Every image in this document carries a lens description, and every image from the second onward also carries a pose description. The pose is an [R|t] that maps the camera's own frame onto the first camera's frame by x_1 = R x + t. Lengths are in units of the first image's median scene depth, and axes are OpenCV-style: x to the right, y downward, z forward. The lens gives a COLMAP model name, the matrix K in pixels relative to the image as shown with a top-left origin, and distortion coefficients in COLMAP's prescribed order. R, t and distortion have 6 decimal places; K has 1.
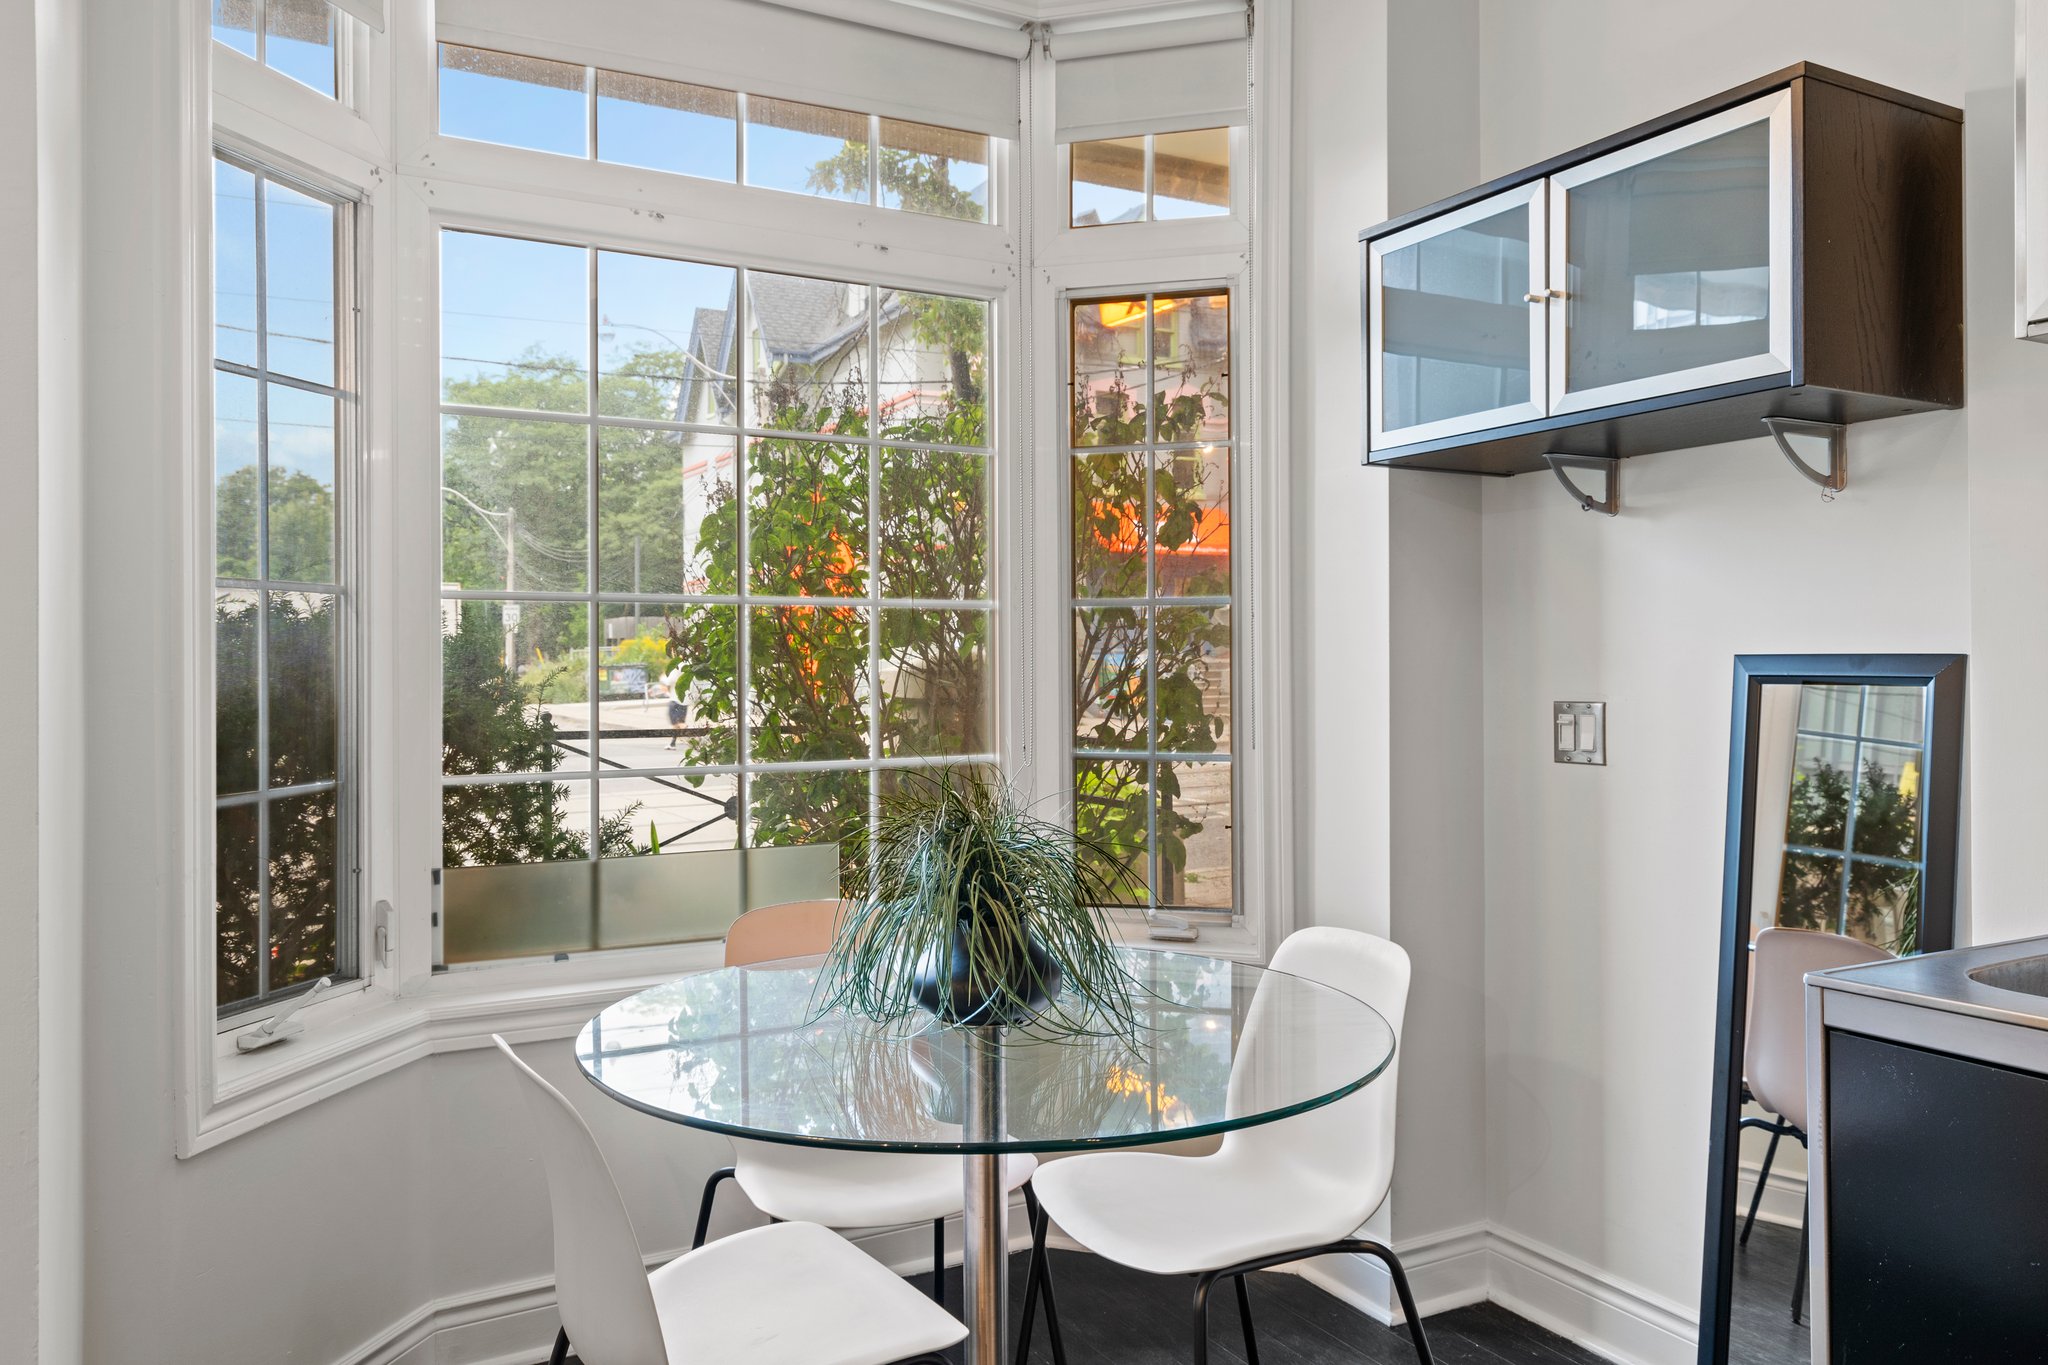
lens RADIAL K [[1479.4, 0, 1019.2], [0, 1479.4, 659.3], [0, 0, 1]] dist [0.028002, 0.000140]
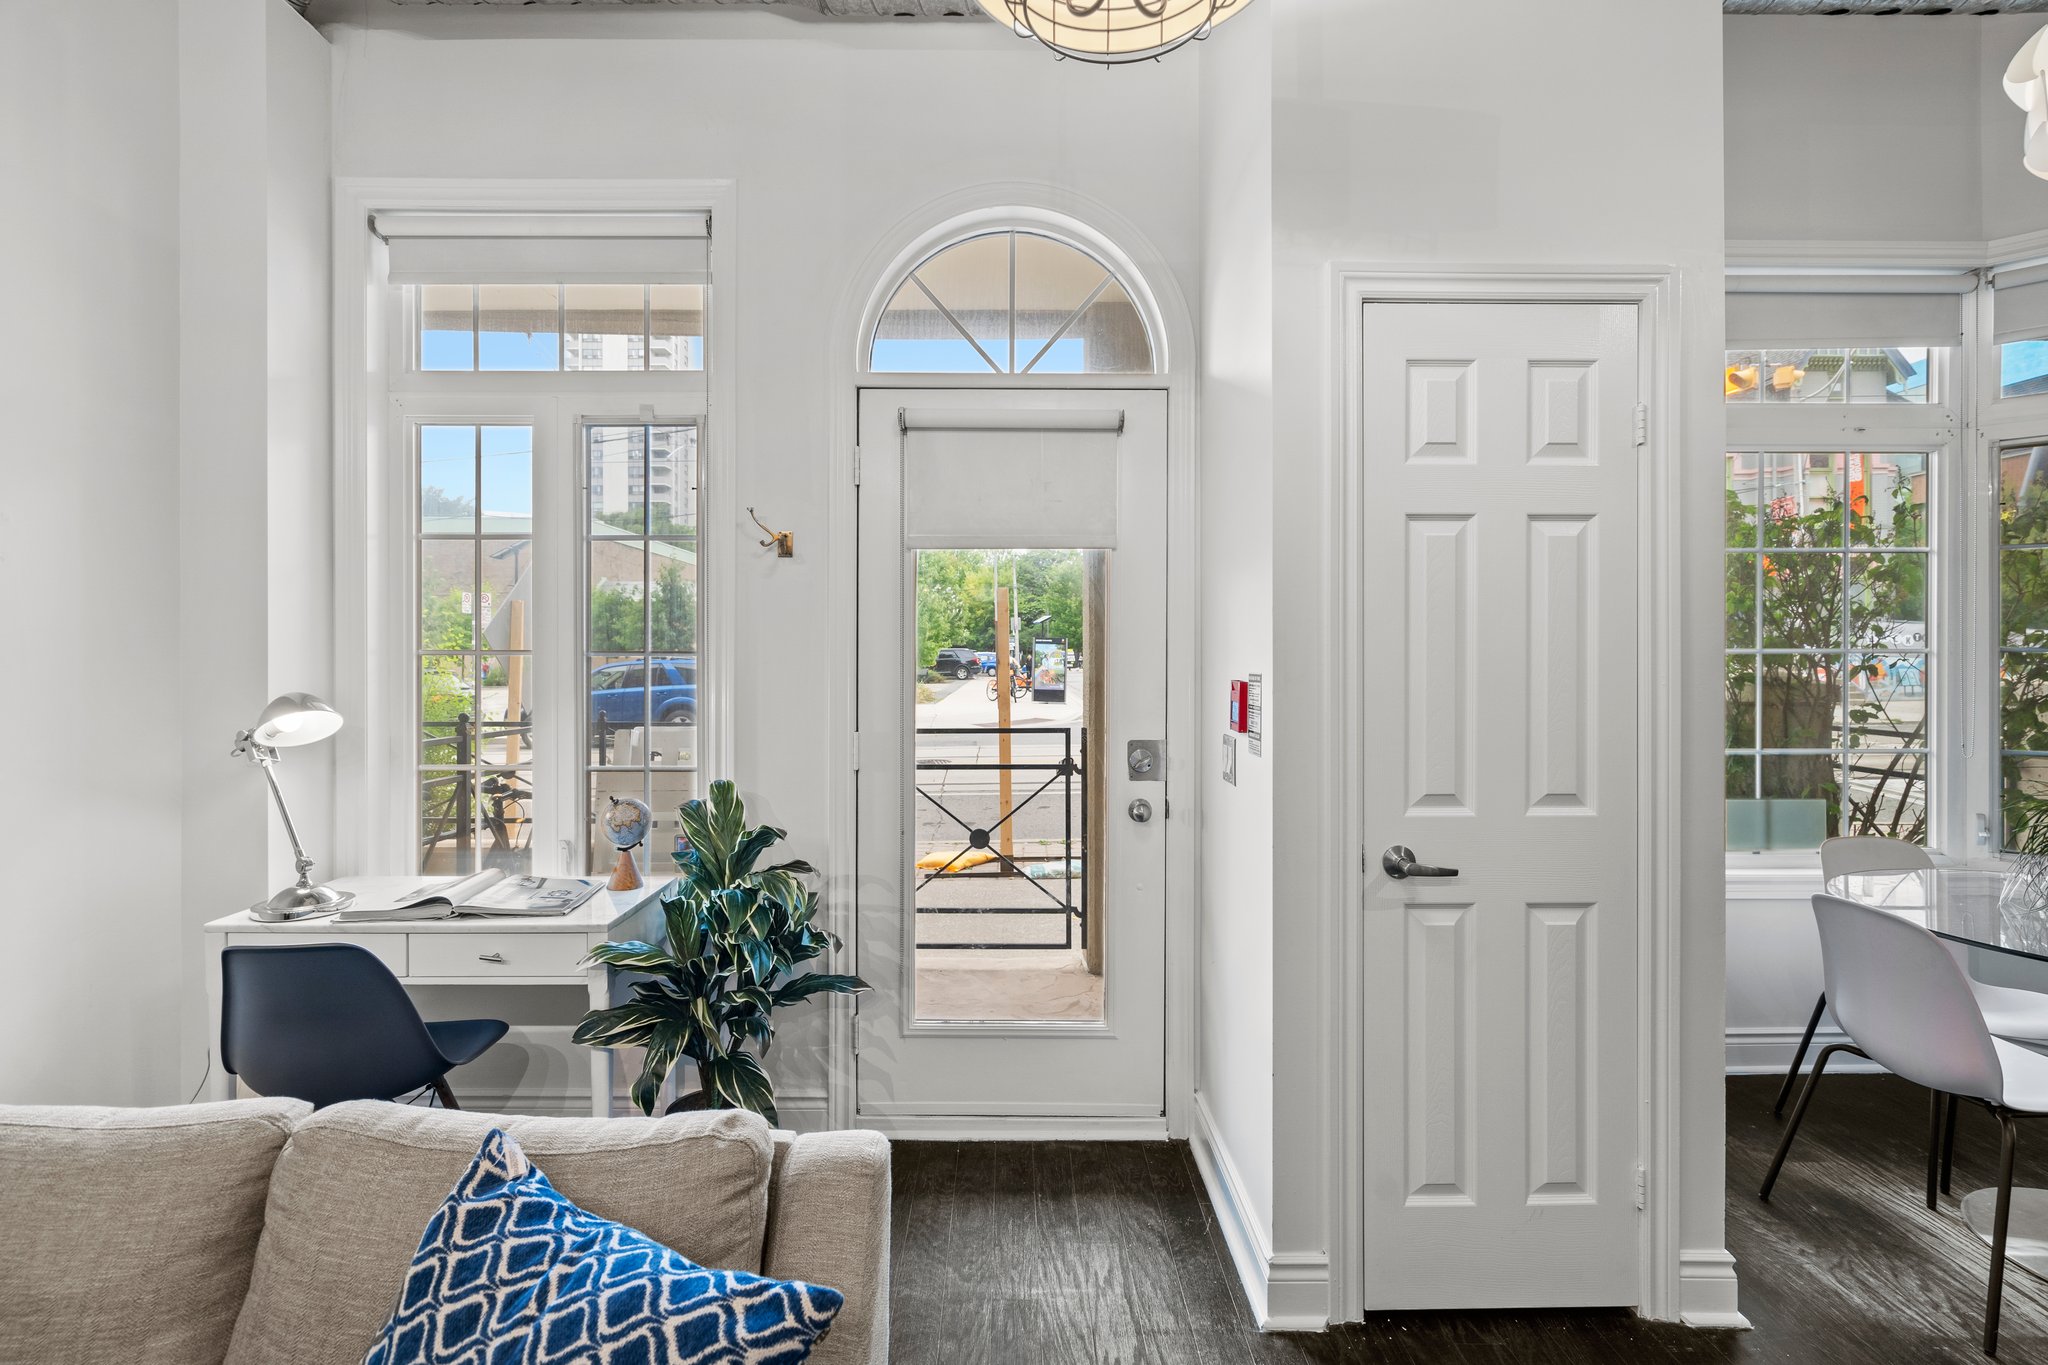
lens RADIAL K [[949.8, 0, 1014.2], [0, 949.8, 654.6], [0, 0, 1]] dist [0.000463, 0.000700]
pose [[0.879850, 0.004402, -0.475230, -0.516029], [-0.002739, 0.999987, 0.004193, -0.046411], [0.475243, -0.002388, 0.879852, -0.426478]]
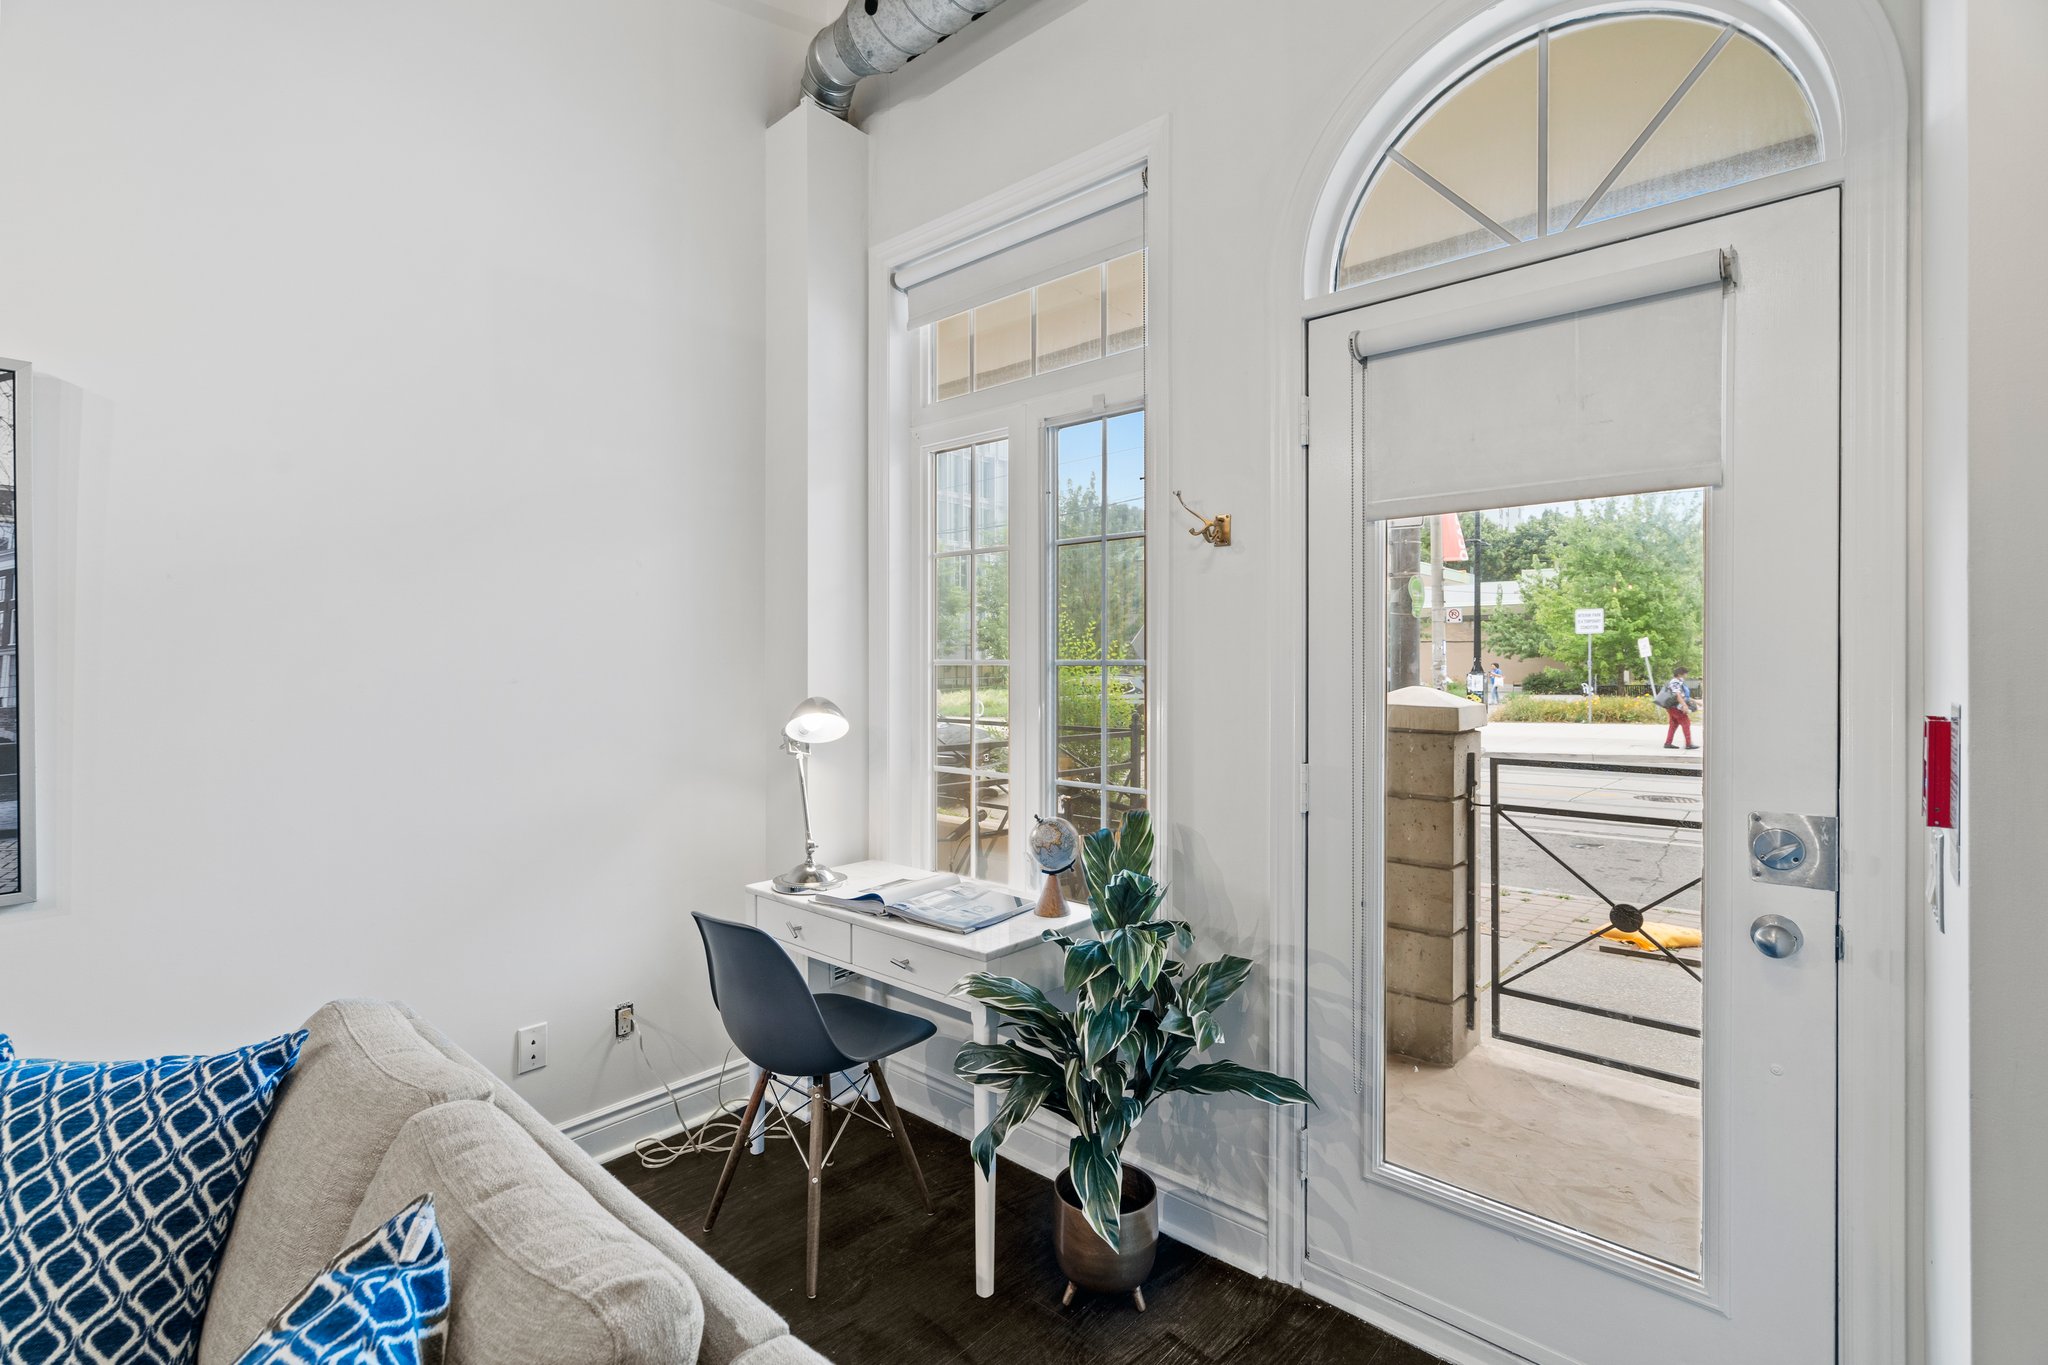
lens RADIAL K [[943.9, 0, 1017.3], [0, 943.9, 659.6], [0, 0, 1]] dist [-0.011705, 0.011701]
pose [[0.330584, 0.000475, -0.943776, -0.486274], [0.002166, 0.999997, 0.001262, -0.046831], [0.943774, -0.002461, 0.330582, -0.070871]]
